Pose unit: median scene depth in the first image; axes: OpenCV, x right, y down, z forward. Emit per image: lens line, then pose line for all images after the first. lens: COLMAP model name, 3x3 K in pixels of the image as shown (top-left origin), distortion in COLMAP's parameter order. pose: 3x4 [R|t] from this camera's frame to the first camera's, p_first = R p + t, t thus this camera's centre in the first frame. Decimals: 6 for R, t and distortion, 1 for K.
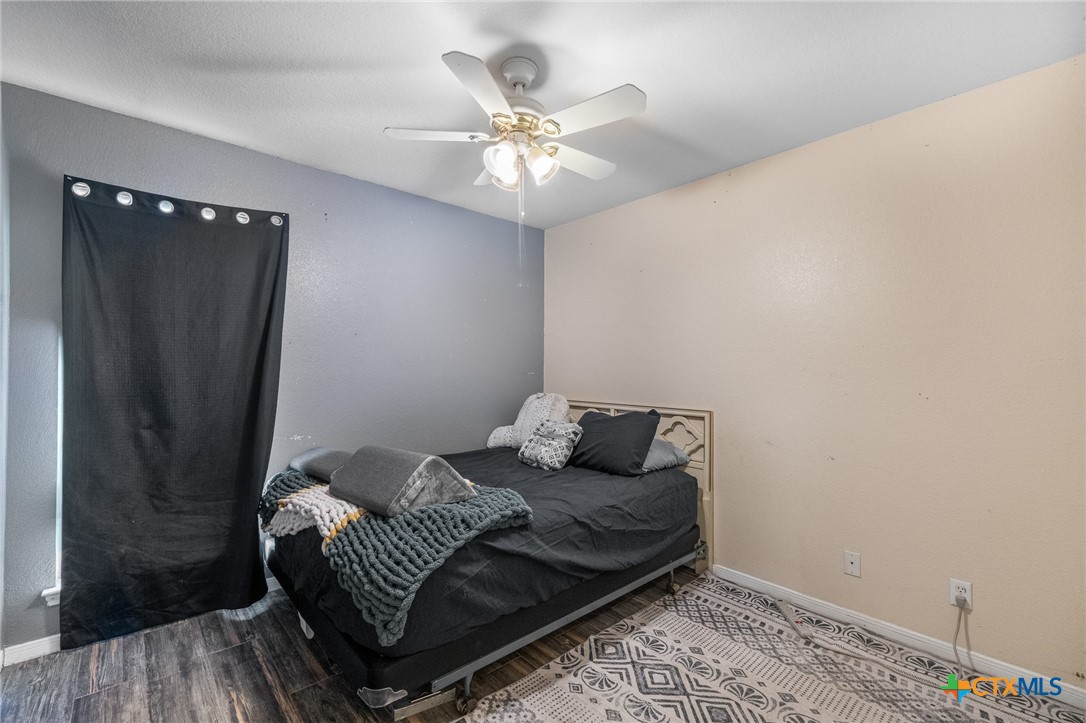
lens RADIAL K [[475.8, 0, 543.8], [0, 475.8, 361.2], [0, 0, 1]] dist [0.018021, -0.000300]
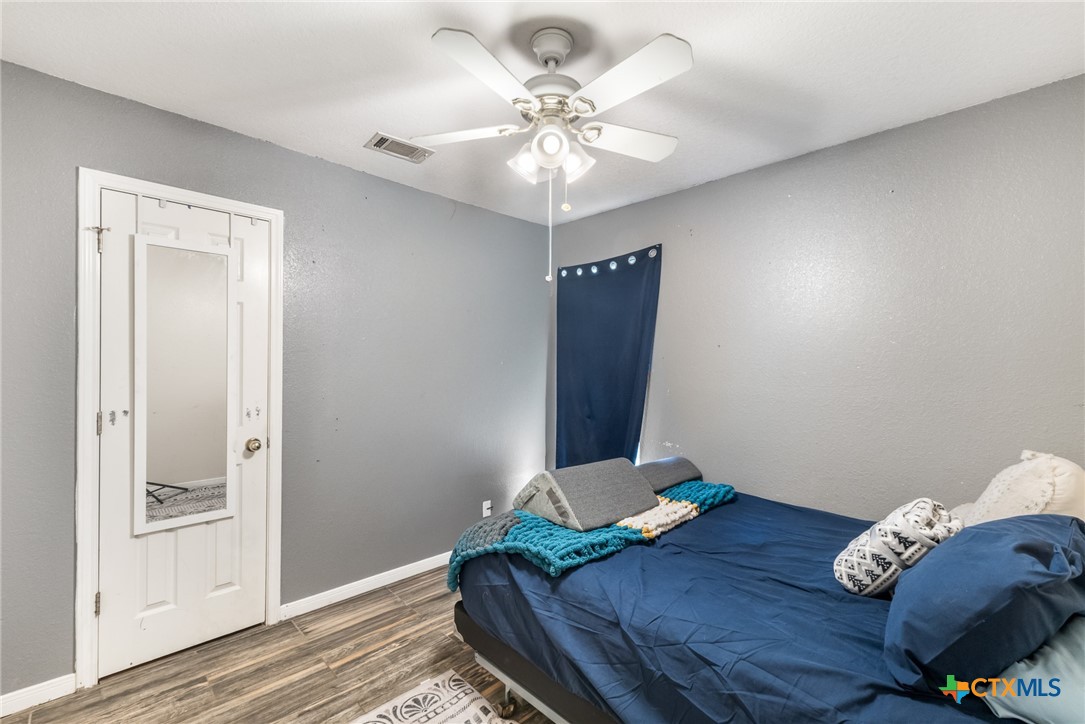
lens RADIAL K [[475.4, 0, 542.8], [0, 475.4, 363.3], [0, 0, 1]] dist [0.018021, -0.000300]
pose [[0.027498, -0.003397, -0.999616, 0.643341], [0.003297, 0.999989, -0.003308, -0.025398], [0.999616, -0.003205, 0.027509, 0.765970]]
